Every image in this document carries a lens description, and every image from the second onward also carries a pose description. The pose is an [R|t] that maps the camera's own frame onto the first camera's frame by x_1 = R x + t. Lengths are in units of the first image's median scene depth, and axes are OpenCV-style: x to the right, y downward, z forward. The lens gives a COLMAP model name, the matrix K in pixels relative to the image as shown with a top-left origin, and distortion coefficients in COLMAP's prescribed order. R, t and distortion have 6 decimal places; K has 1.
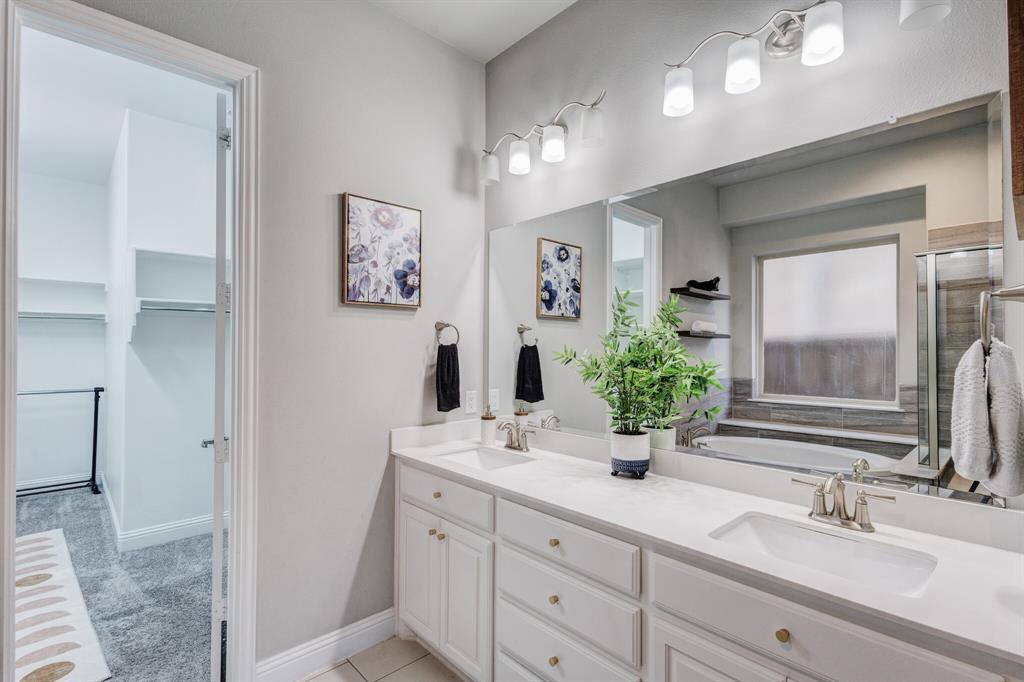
lens RADIAL K [[481.1, 0, 518.1], [0, 481.1, 343.5], [0, 0, 1]] dist [0.006552, -0.000454]
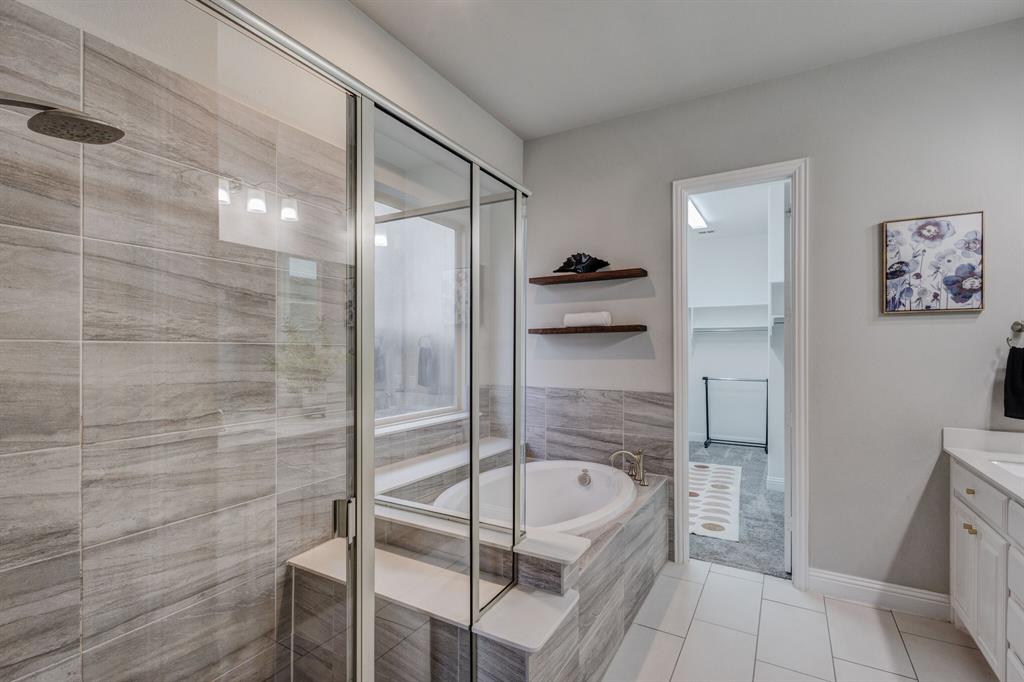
lens RADIAL K [[481.1, 0, 512.7], [0, 481.1, 347.8], [0, 0, 1]] dist [0.006552, -0.000454]
pose [[0.289416, -0.005124, -0.957190, 0.491160], [0.008451, 0.999960, -0.002797, -0.002361], [0.957166, -0.007279, 0.289448, -0.222307]]
